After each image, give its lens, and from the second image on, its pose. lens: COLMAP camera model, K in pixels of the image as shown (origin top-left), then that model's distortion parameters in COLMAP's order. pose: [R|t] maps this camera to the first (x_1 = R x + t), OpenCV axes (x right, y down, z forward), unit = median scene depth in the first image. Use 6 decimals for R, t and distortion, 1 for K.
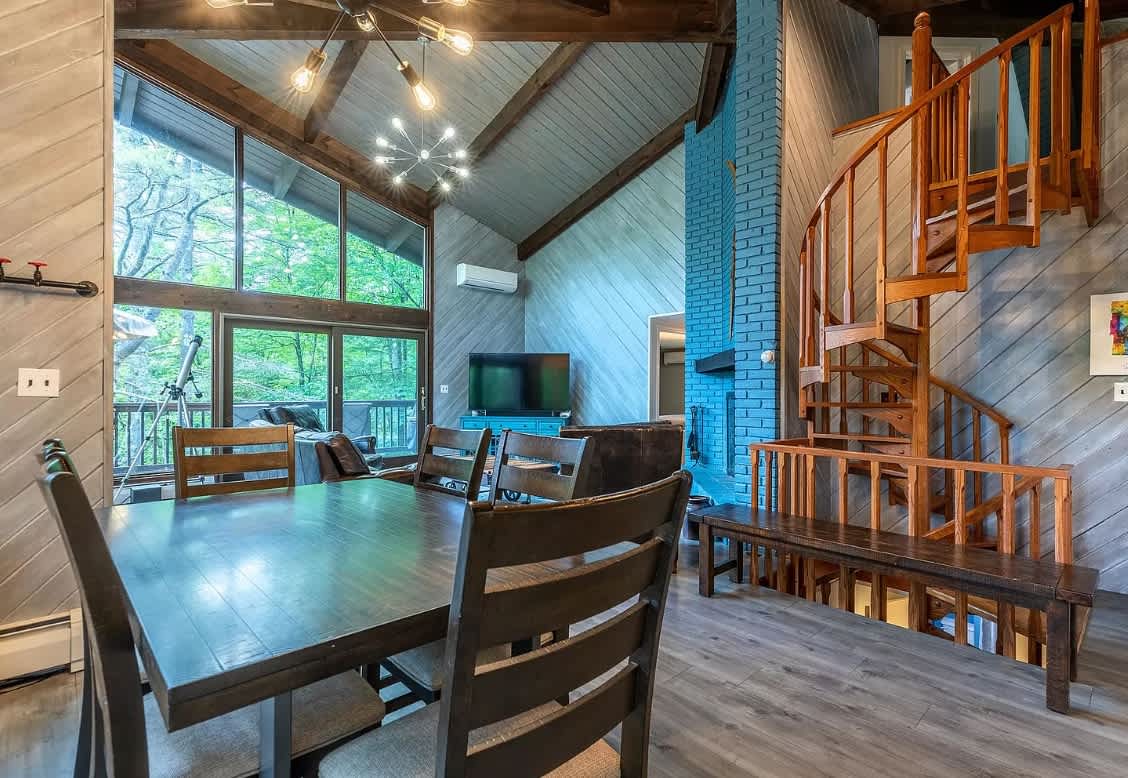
lens RADIAL K [[541.1, 0, 607.0], [0, 541.1, 391.9], [0, 0, 1]] dist [-0.003697, 0.000085]
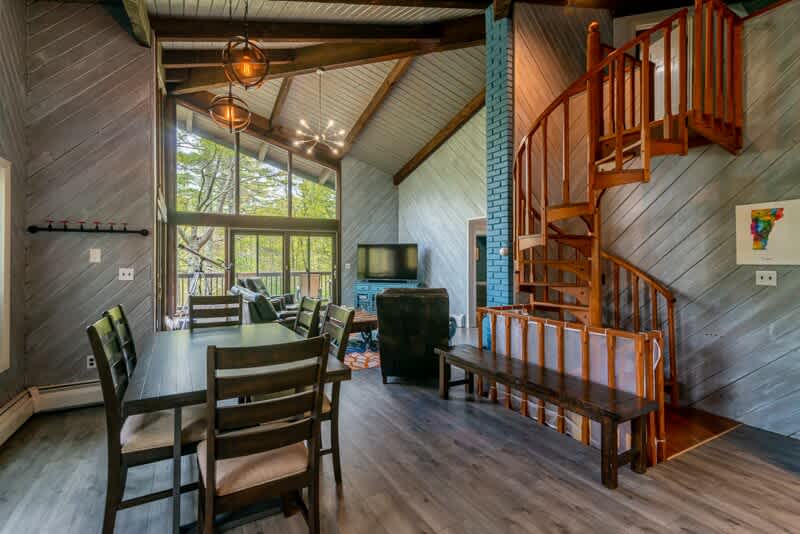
lens RADIAL K [[369.6, 0, 384.5], [0, 369.6, 255.6], [0, 0, 1]] dist [0.001520, 0.000274]
pose [[0.957992, -0.010100, -0.286616, 0.164658], [0.005645, 0.999850, -0.016367, -0.022694], [0.286739, 0.014062, 0.957906, -0.073901]]
